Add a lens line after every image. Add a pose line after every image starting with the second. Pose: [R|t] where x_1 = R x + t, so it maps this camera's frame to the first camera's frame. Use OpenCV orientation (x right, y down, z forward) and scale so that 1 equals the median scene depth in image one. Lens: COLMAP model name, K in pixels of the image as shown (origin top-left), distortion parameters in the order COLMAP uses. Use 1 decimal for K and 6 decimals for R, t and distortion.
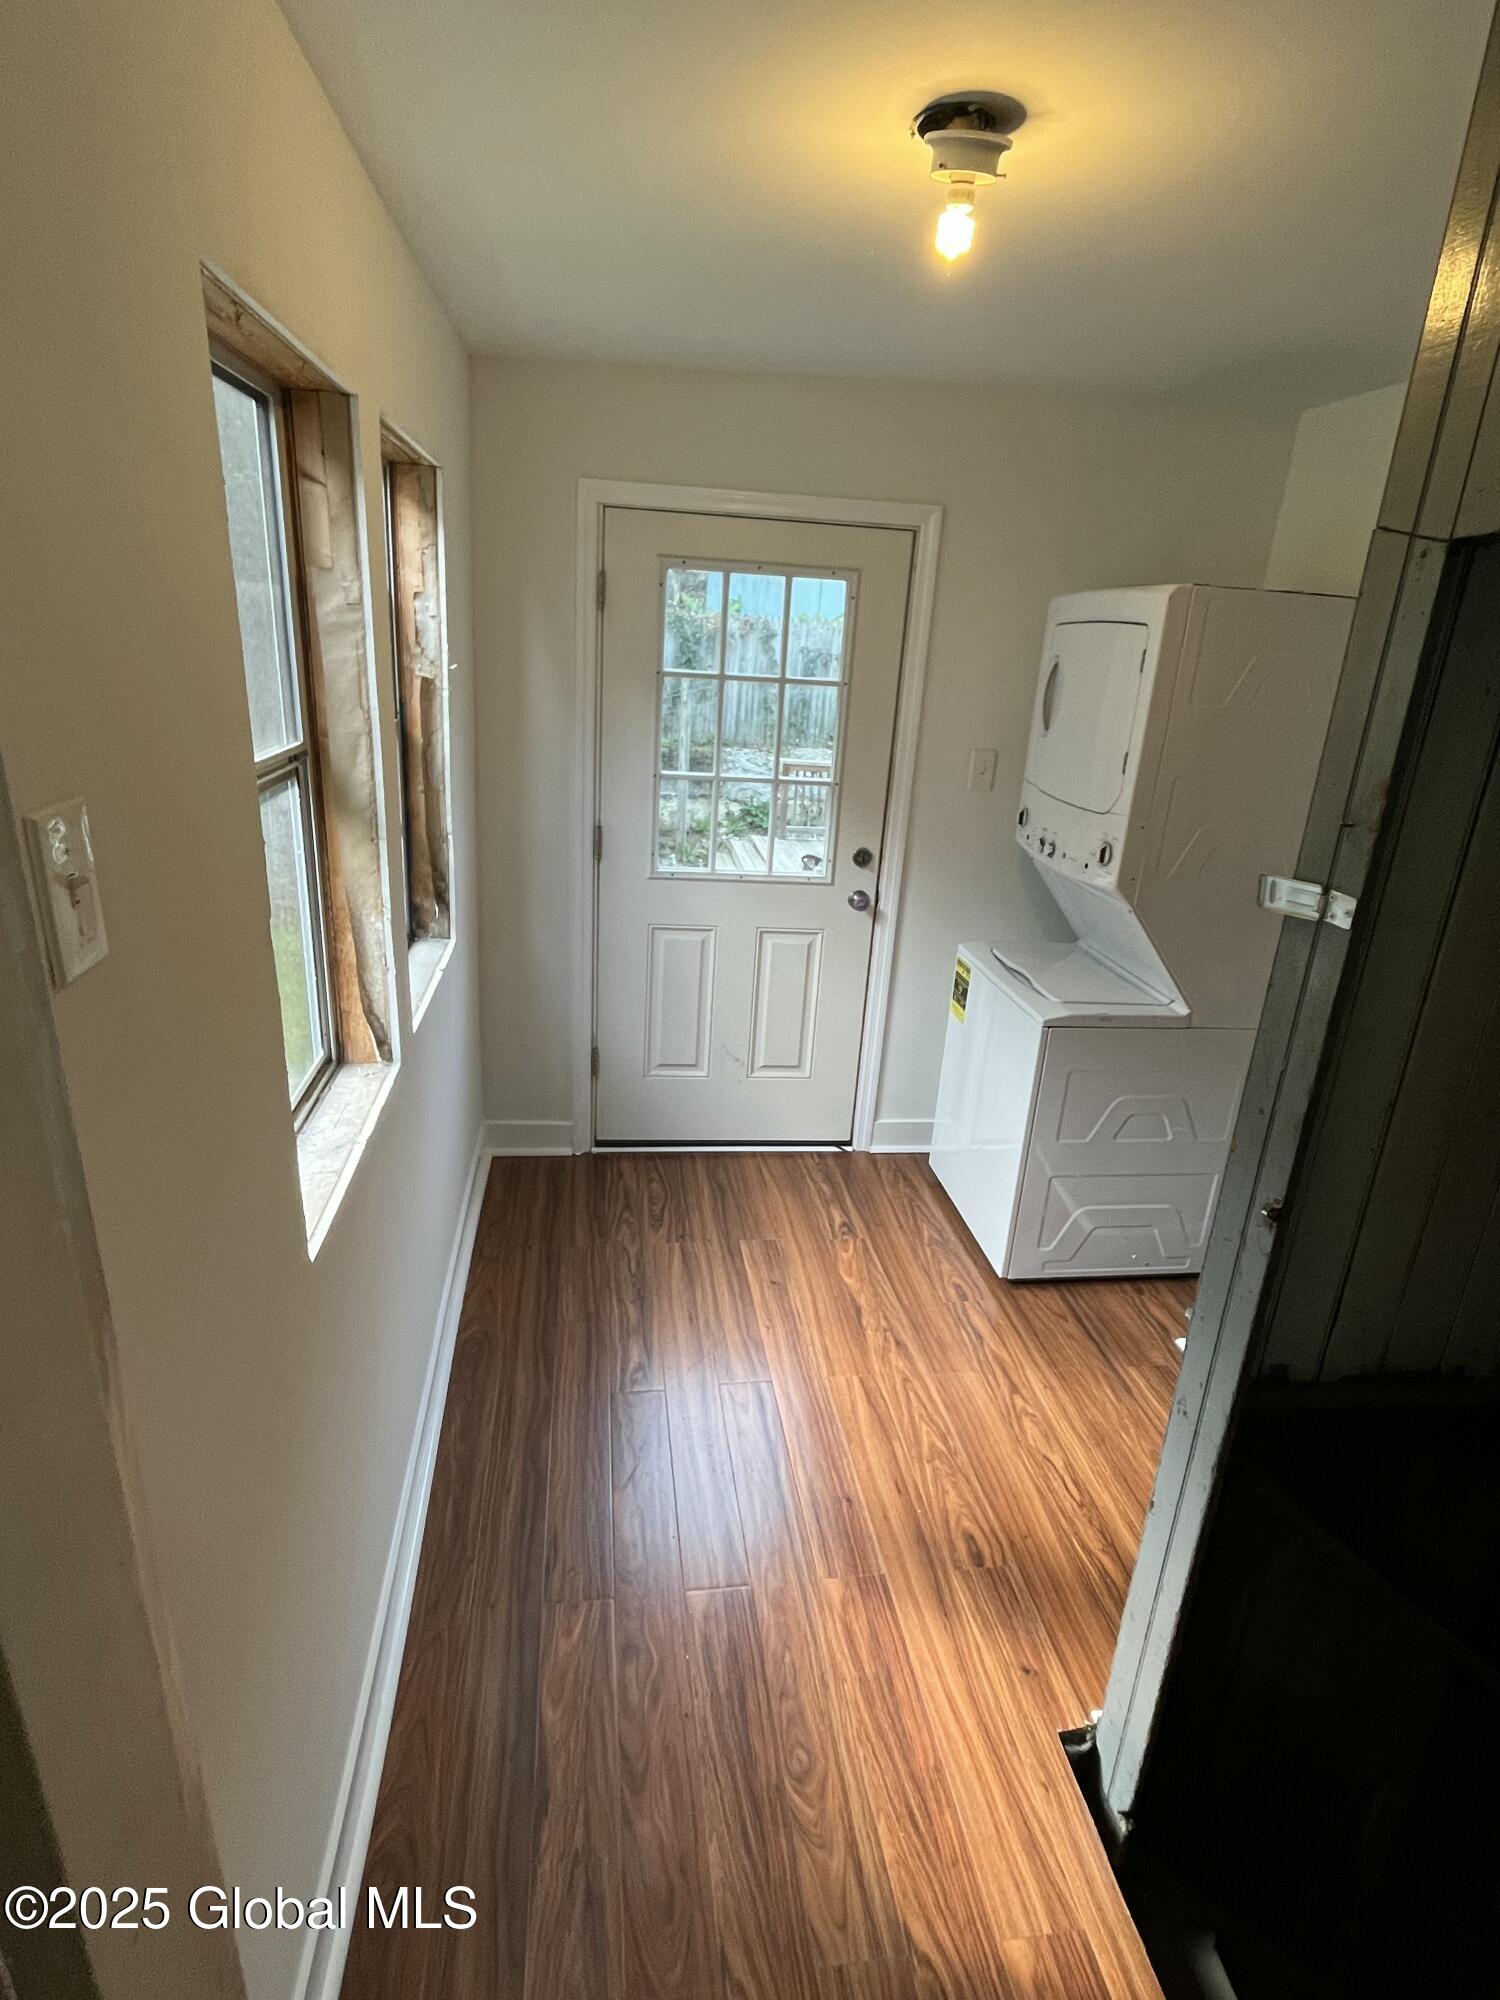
lens RADIAL K [[1054.3, 0, 753.2], [0, 1054.3, 1002.3], [0, 0, 1]] dist [-0.004688, -0.000313]
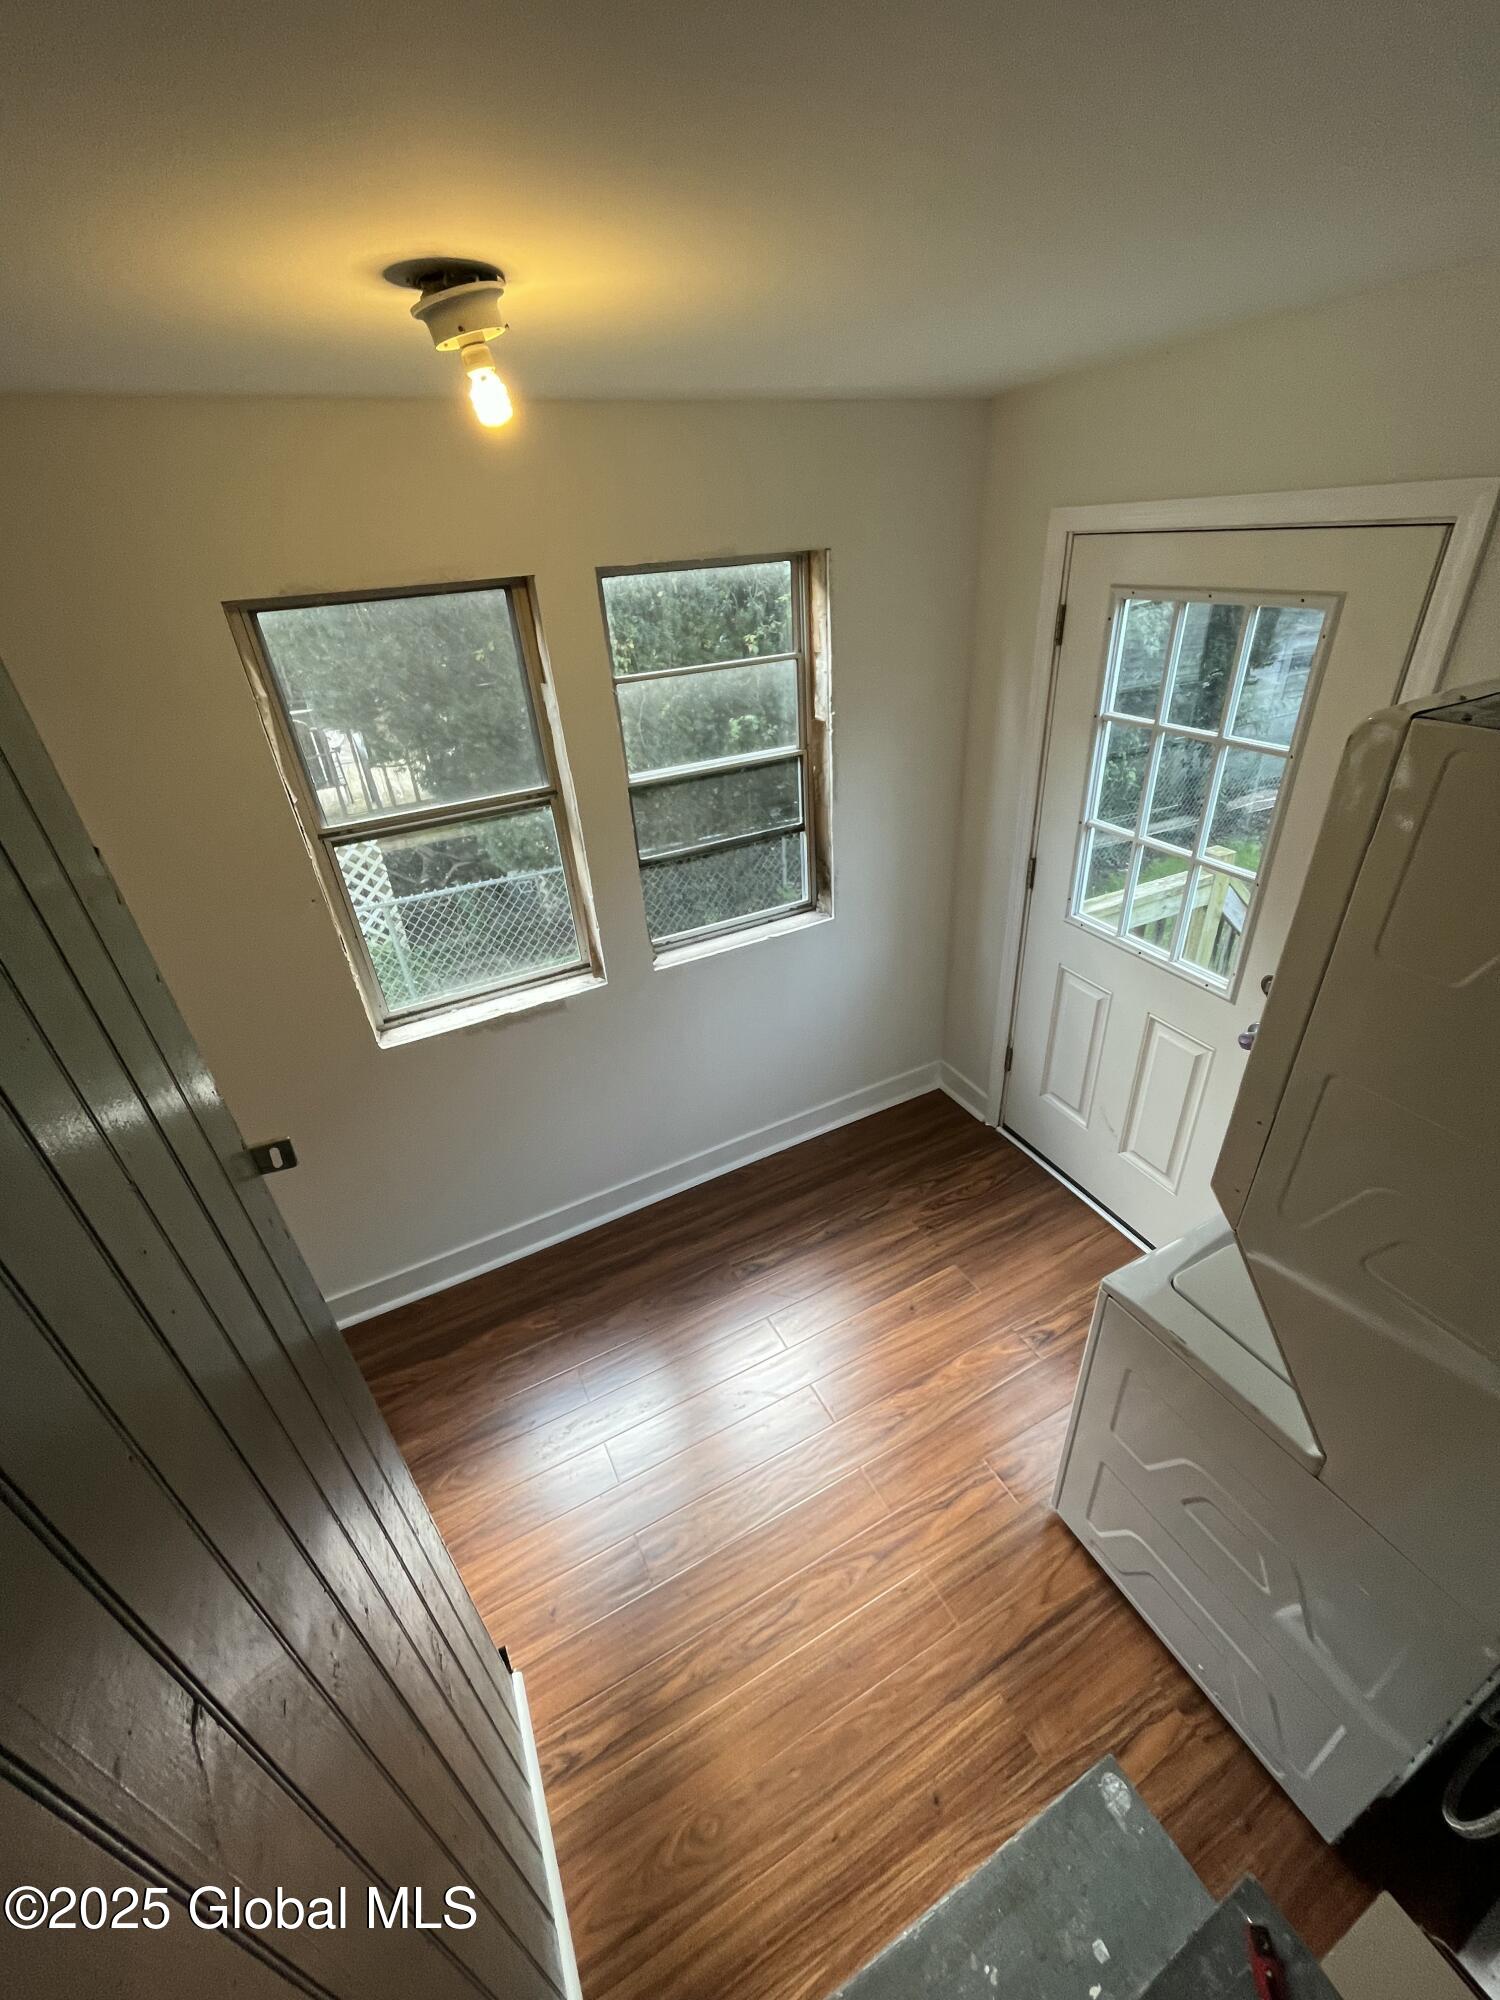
lens RADIAL K [[807.9, 0, 752.9], [0, 807.9, 999.6], [0, 0, 1]] dist [-0.004144, -0.000346]
pose [[0.316862, 0.409934, -0.855308, 0.559191], [-0.236643, 0.907425, 0.347245, -0.279471], [0.918476, 0.092373, 0.384537, 0.504013]]
